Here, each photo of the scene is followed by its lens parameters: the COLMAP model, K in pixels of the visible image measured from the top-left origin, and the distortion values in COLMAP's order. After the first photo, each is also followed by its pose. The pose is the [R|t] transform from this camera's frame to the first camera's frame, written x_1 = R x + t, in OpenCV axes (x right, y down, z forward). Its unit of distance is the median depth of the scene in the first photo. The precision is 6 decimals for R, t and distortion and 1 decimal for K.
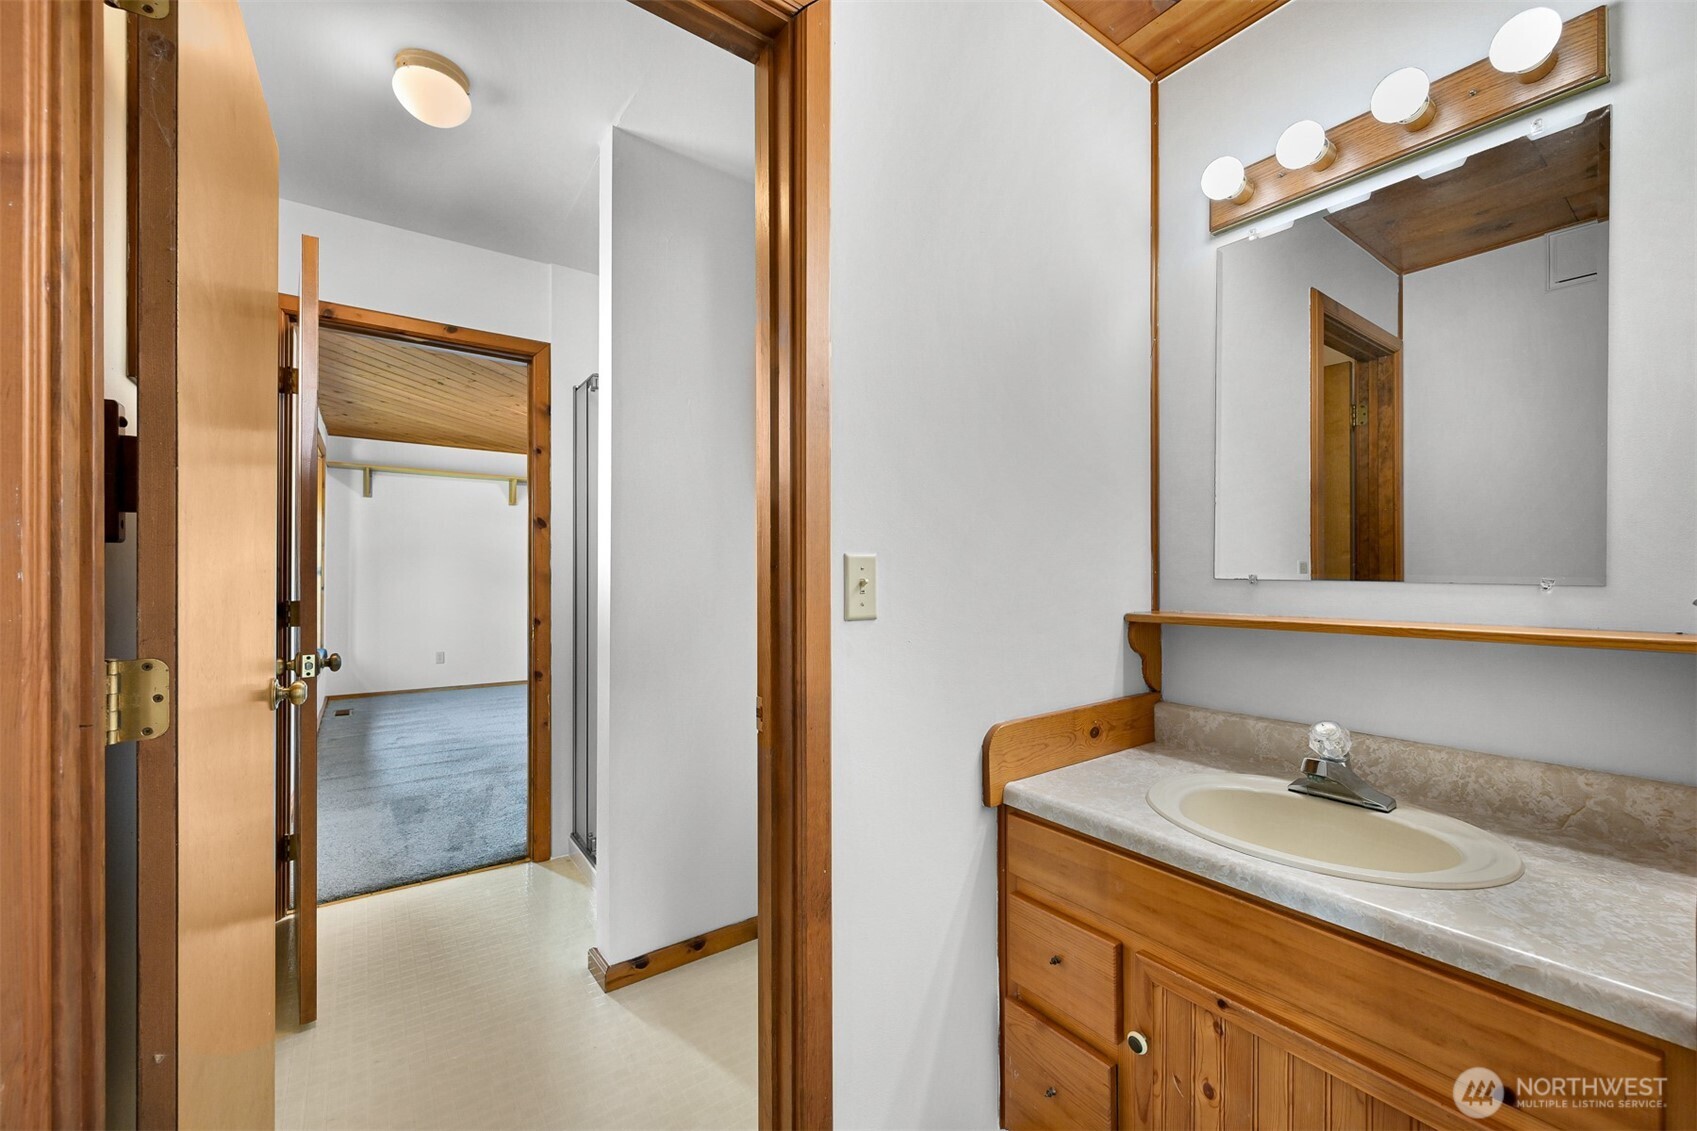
lens RADIAL K [[661.7, 0, 837.2], [0, 661.7, 561.2], [0, 0, 1]] dist [0.001150, 0.000763]
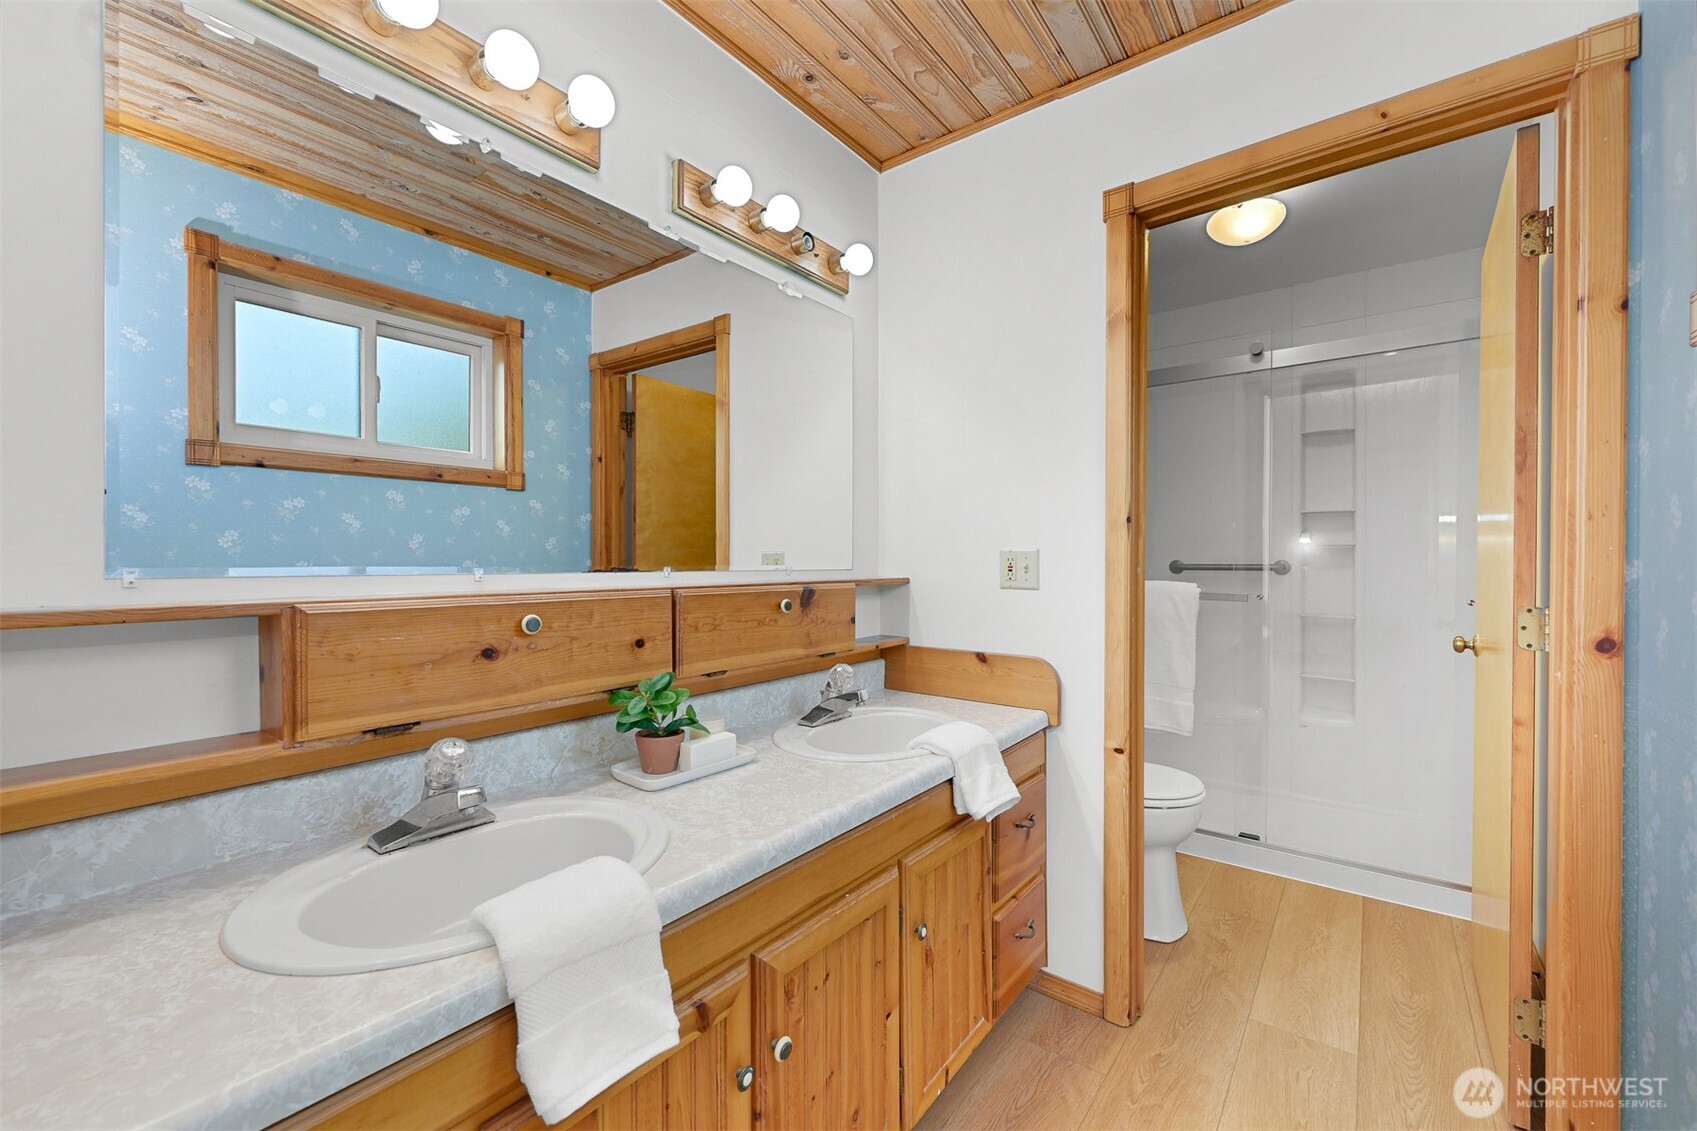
lens RADIAL K [[661.7, 0, 851.9], [0, 661.7, 567.3], [0, 0, 1]] dist [0.001150, 0.000763]
pose [[-0.283010, 0.002570, 0.959114, -0.213446], [-0.003027, 0.999989, -0.003573, 0.022697], [-0.959112, -0.003914, -0.282999, 0.824837]]
